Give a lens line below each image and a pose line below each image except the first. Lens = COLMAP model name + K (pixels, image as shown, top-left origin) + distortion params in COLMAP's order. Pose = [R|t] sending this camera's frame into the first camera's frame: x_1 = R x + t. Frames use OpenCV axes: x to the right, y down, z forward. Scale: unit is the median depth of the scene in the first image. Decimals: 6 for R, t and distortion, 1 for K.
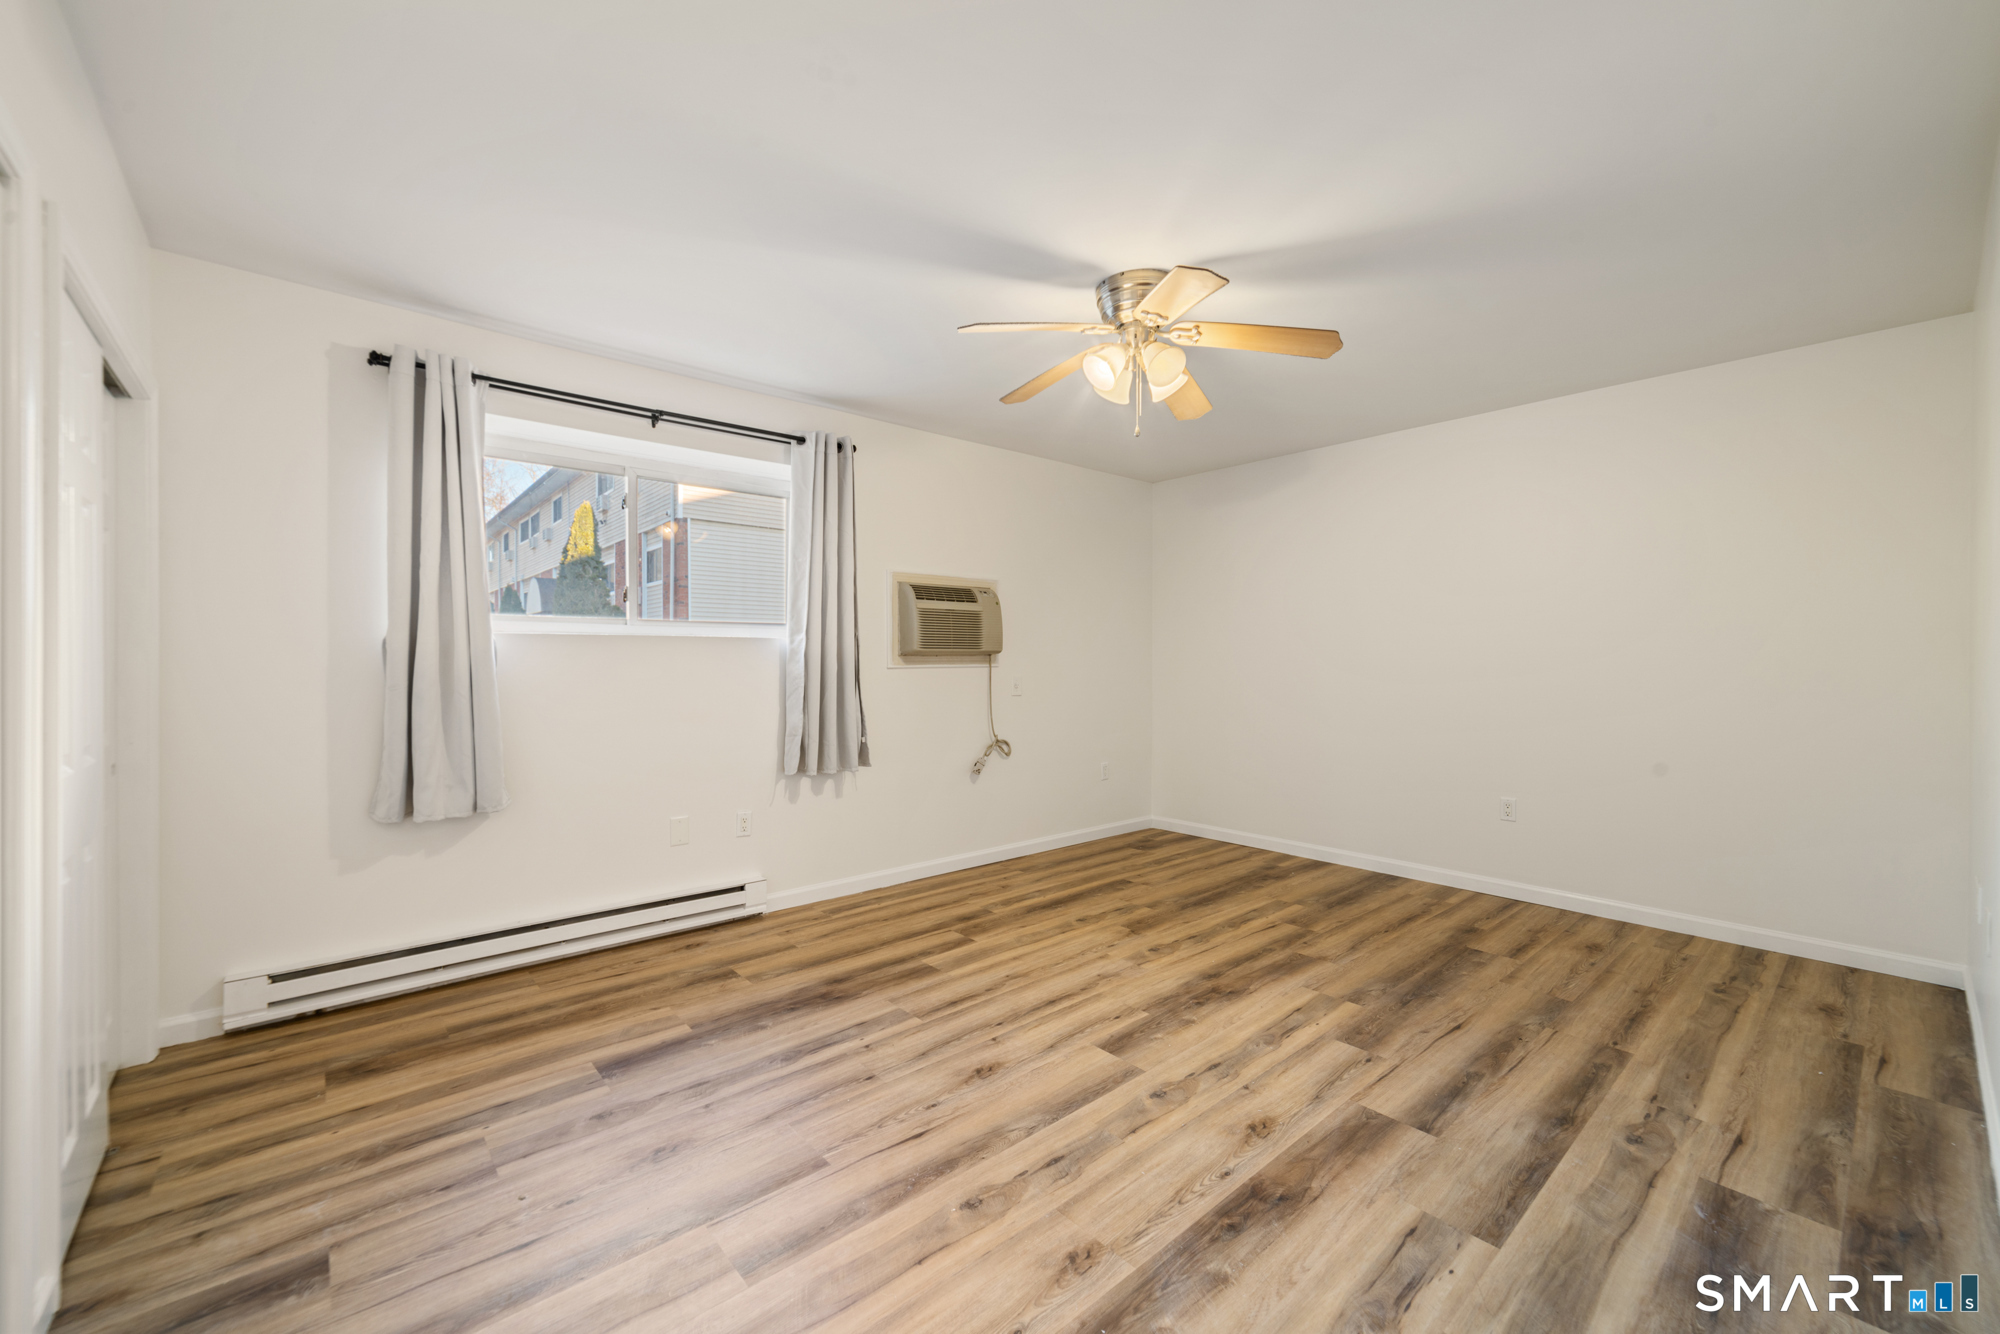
lens RADIAL K [[813.1, 0, 1013.5], [0, 813.1, 674.0], [0, 0, 1]] dist [-0.002014, 0.001420]
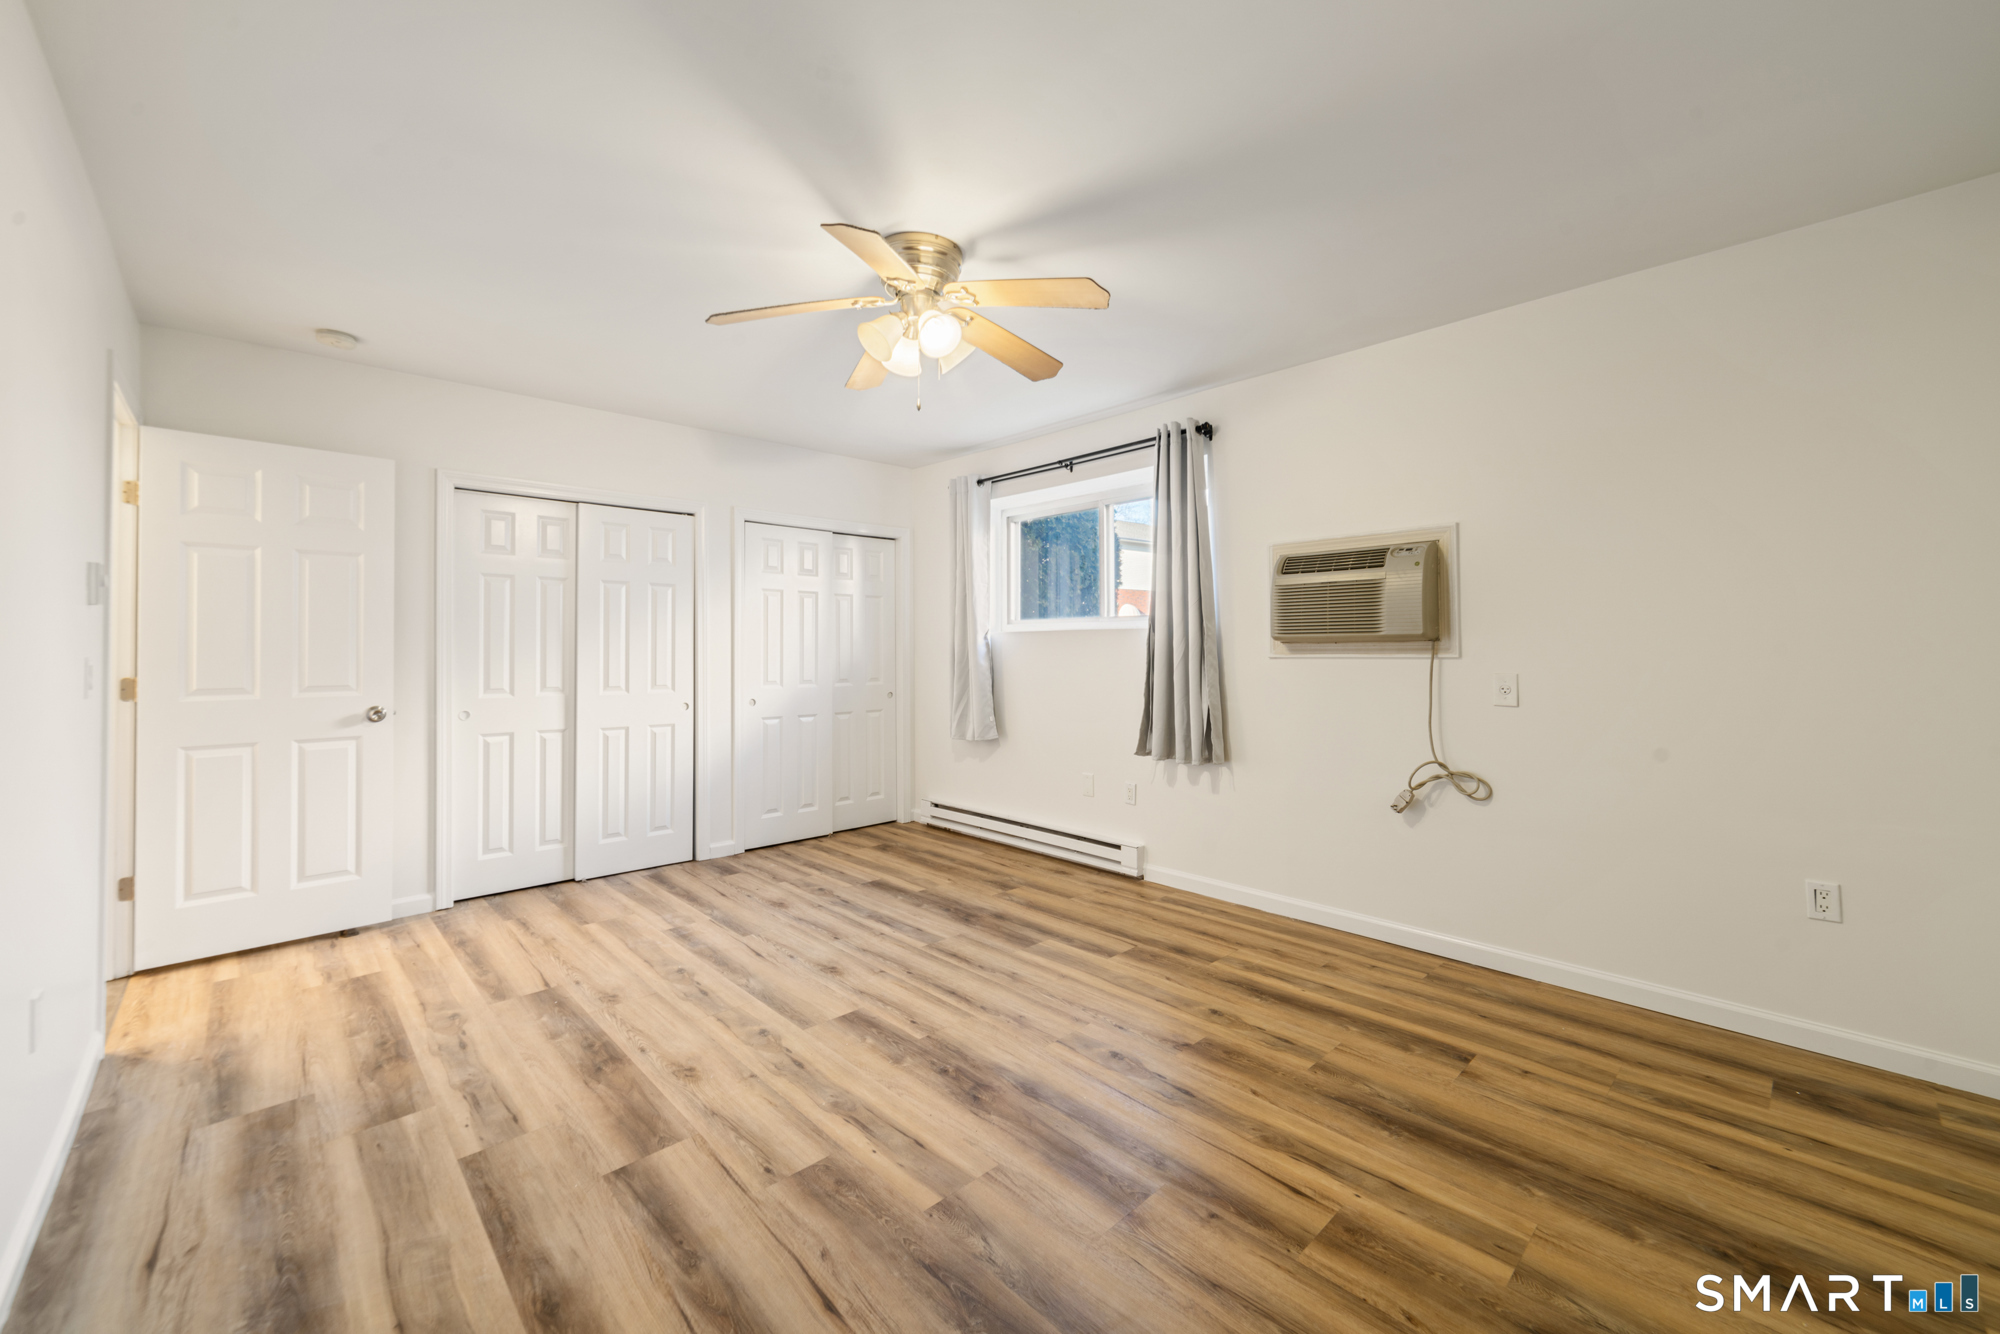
lens RADIAL K [[813.1, 0, 989.7], [0, 813.1, 656.9], [0, 0, 1]] dist [-0.002014, 0.001420]
pose [[-0.003295, 0.010963, -0.999934, 1.081424], [-0.014788, 0.999830, 0.011011, -0.020819], [0.999885, 0.014824, -0.003132, 1.084449]]
